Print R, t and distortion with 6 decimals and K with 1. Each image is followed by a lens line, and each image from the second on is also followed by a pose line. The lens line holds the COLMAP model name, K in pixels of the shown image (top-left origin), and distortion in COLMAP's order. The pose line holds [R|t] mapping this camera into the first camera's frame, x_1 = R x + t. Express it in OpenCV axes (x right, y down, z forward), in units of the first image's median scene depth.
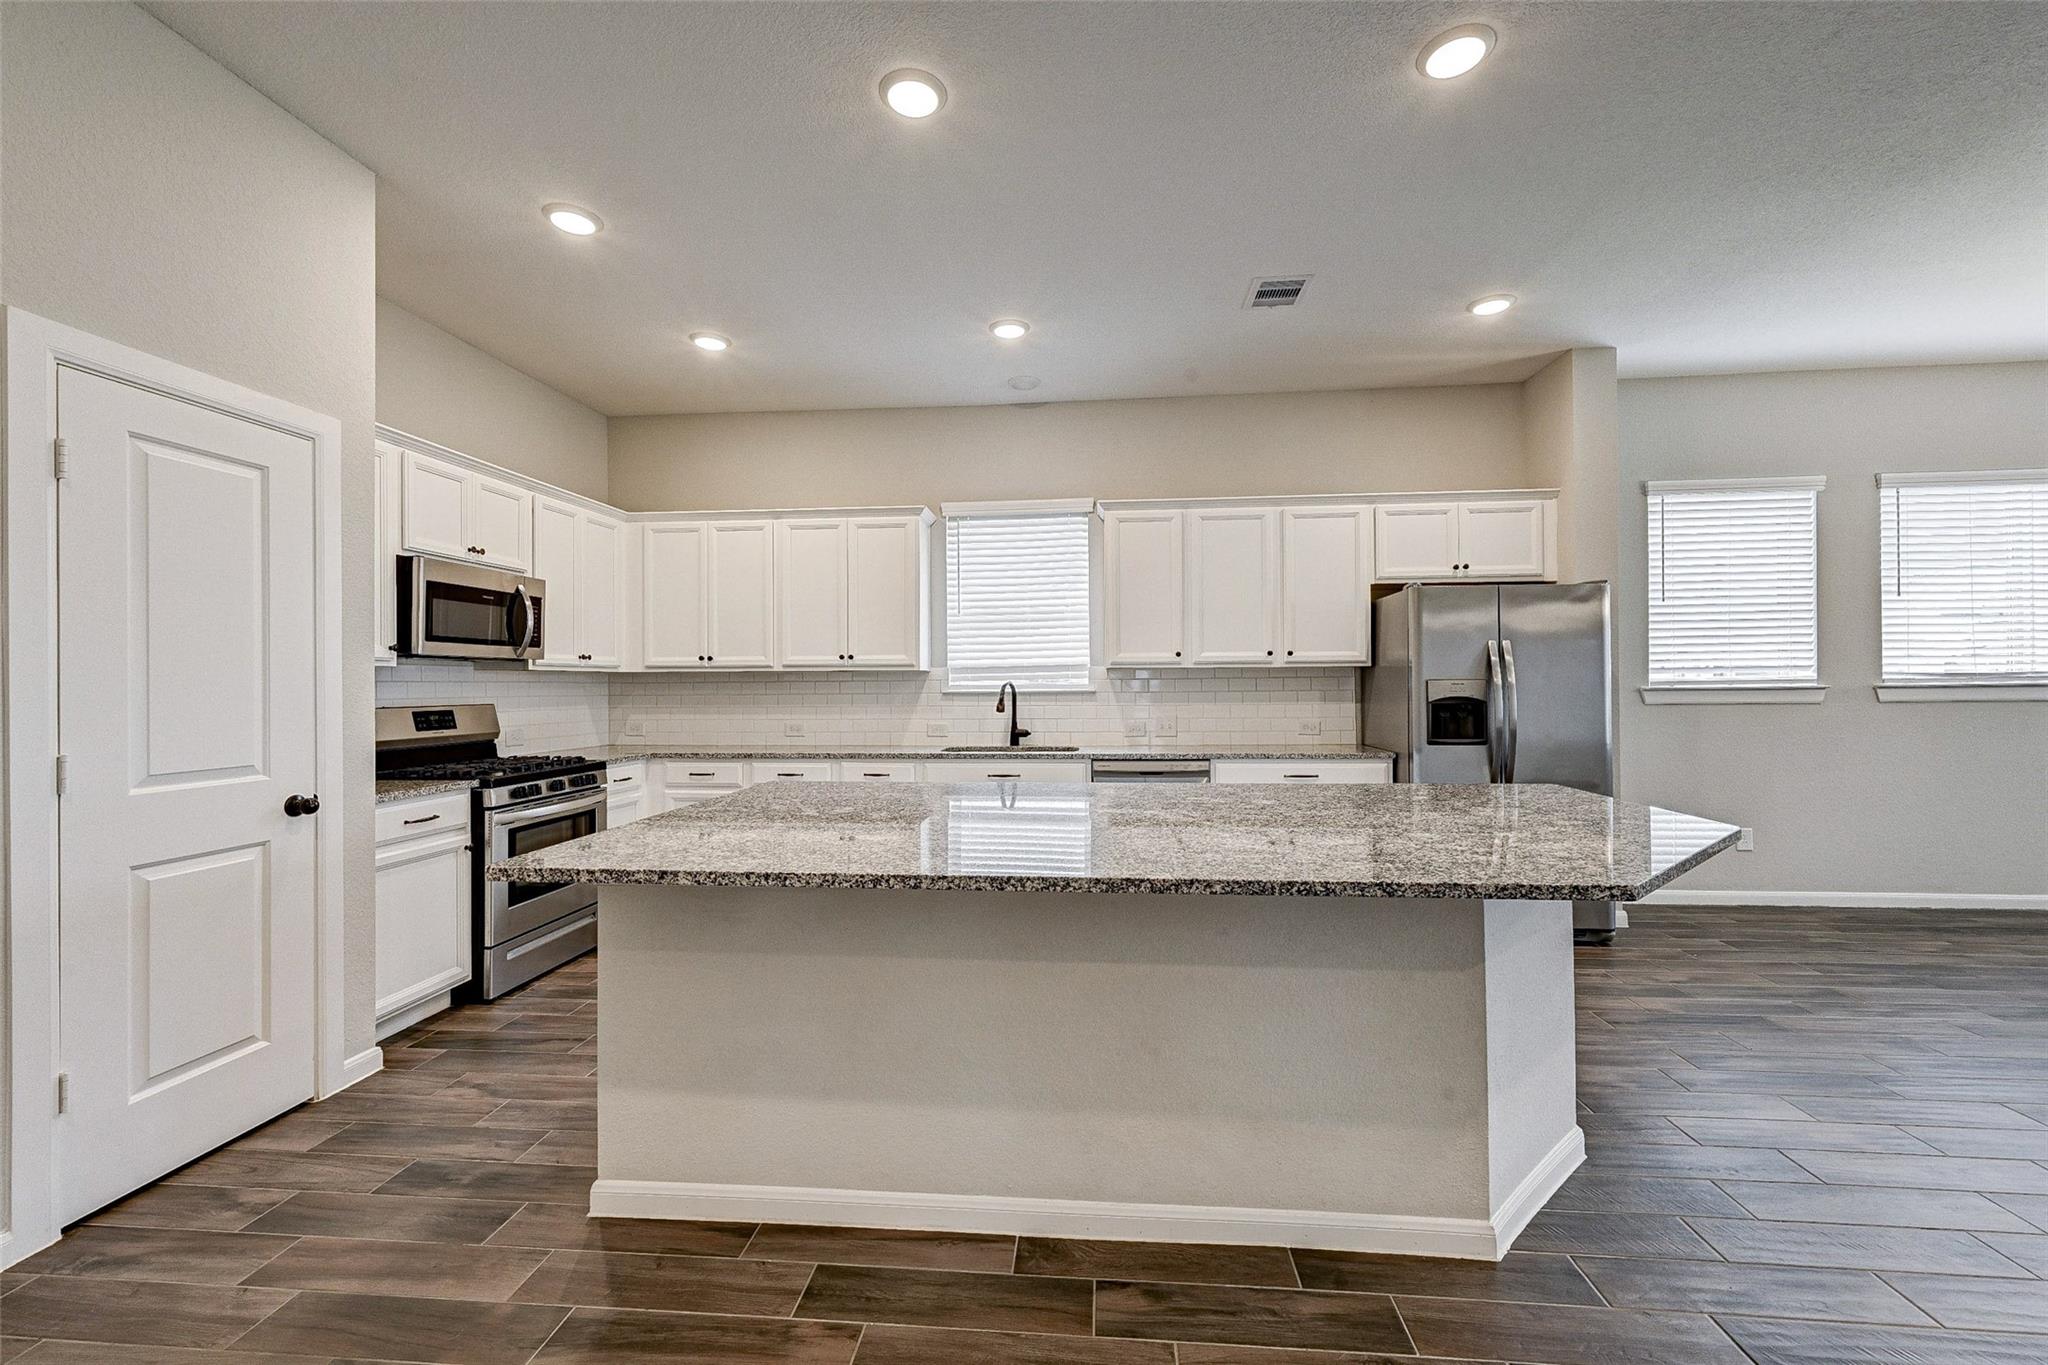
lens RADIAL K [[827.2, 0, 1038.2], [0, 827.2, 673.4], [0, 0, 1]] dist [-0.001630, 0.000482]
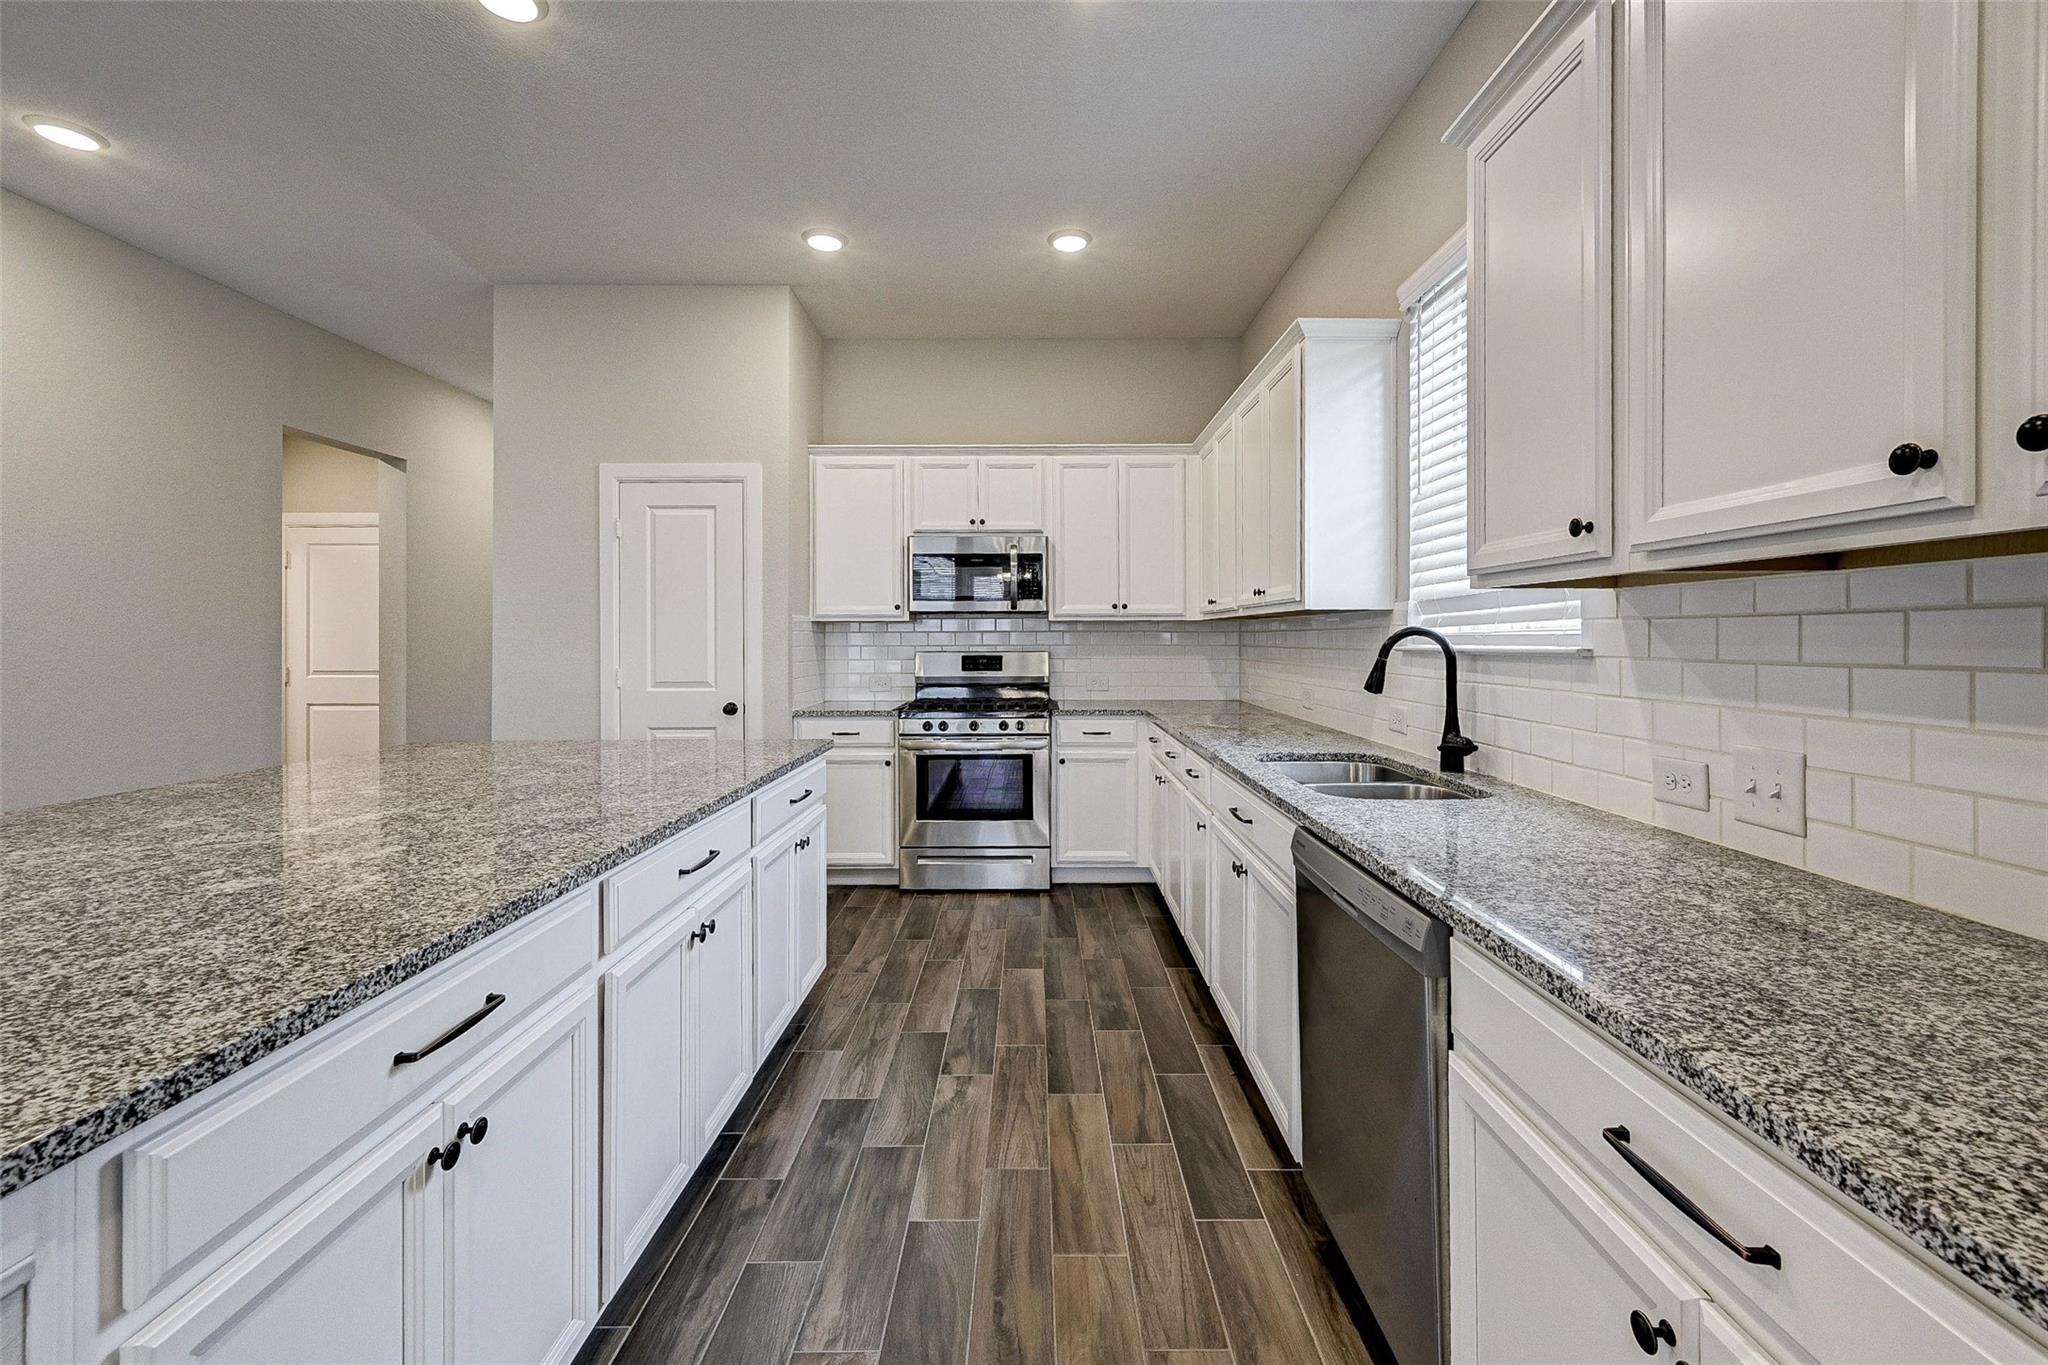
lens RADIAL K [[827.2, 0, 1035.7], [0, 827.2, 645.1], [0, 0, 1]] dist [-0.001630, 0.000482]
pose [[0.091360, 0.013148, -0.995731, 0.449902], [0.015400, 0.999775, 0.014614, 0.010911], [0.995699, -0.016669, 0.091137, 0.830982]]
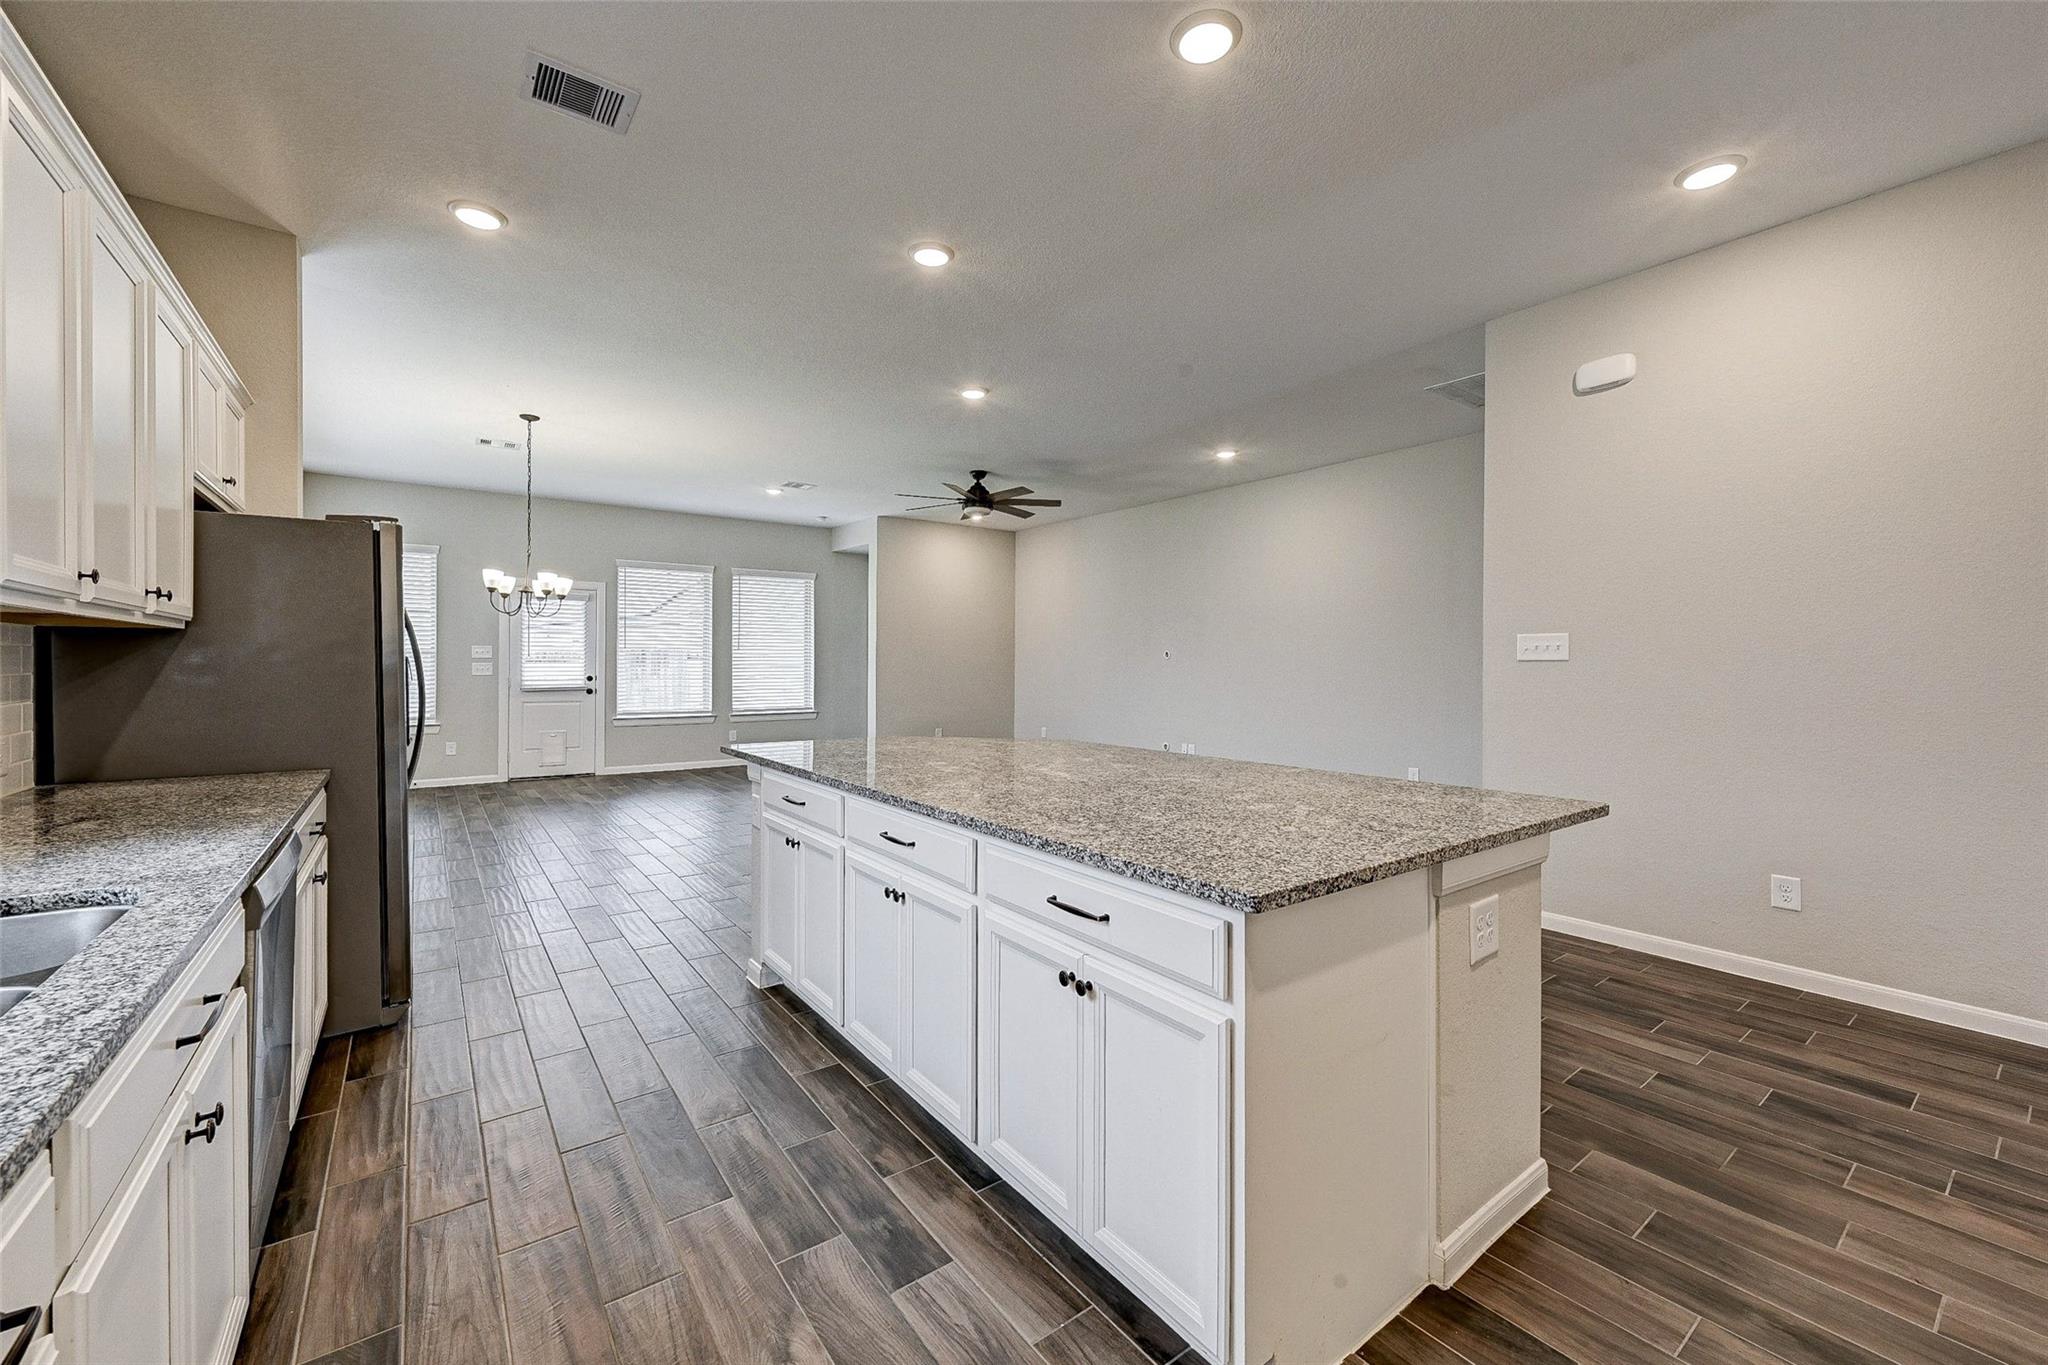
lens RADIAL K [[827.2, 0, 1035.0], [0, 827.2, 675.2], [0, 0, 1]] dist [-0.001630, 0.000482]
pose [[-0.665419, -0.004460, 0.746457, -0.401434], [-0.009689, 0.999950, -0.002663, 0.020551], [-0.746408, -0.009005, -0.665428, 0.978938]]
